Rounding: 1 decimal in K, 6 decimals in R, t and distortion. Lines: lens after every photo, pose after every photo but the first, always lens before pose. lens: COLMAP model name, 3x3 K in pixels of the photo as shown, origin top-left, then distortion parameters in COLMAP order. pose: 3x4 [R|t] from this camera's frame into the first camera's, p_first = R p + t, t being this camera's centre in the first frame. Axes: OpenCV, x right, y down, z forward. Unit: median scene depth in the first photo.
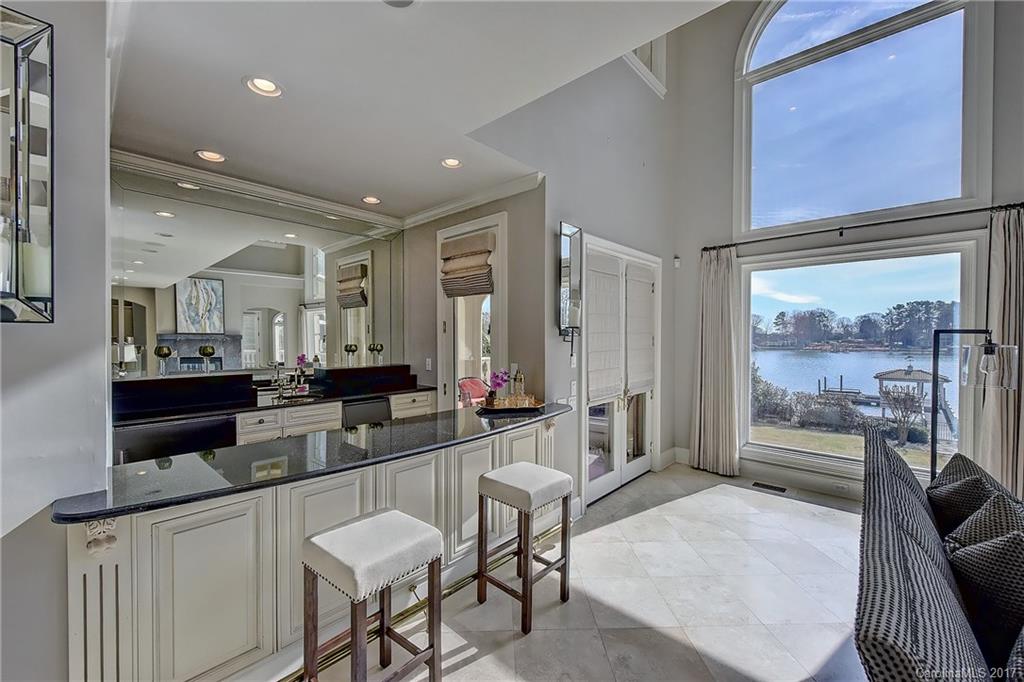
lens RADIAL K [[408.6, 0, 512.1], [0, 408.6, 340.3], [0, 0, 1]] dist [-0.002553, -0.000314]
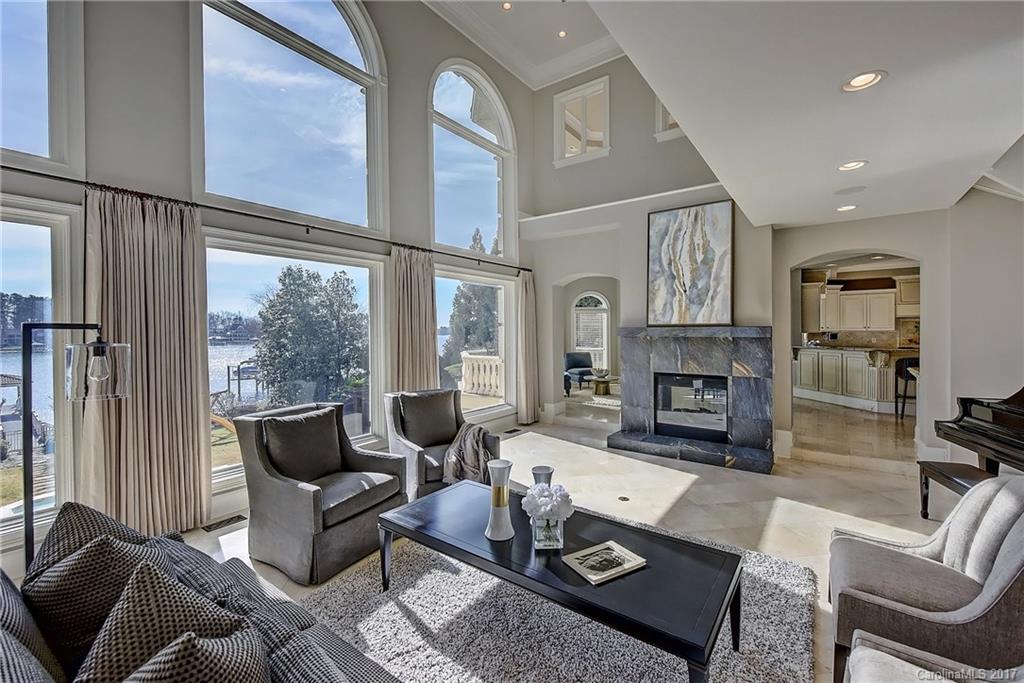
lens RADIAL K [[426.7, 0, 514.0], [0, 426.7, 337.3], [0, 0, 1]] dist [-0.000114, 0.000484]
pose [[-0.099753, -0.013735, 0.994917, 0.194408], [0.012295, 0.999811, 0.015036, -0.002088], [-0.994936, 0.013733, -0.099565, 0.201986]]
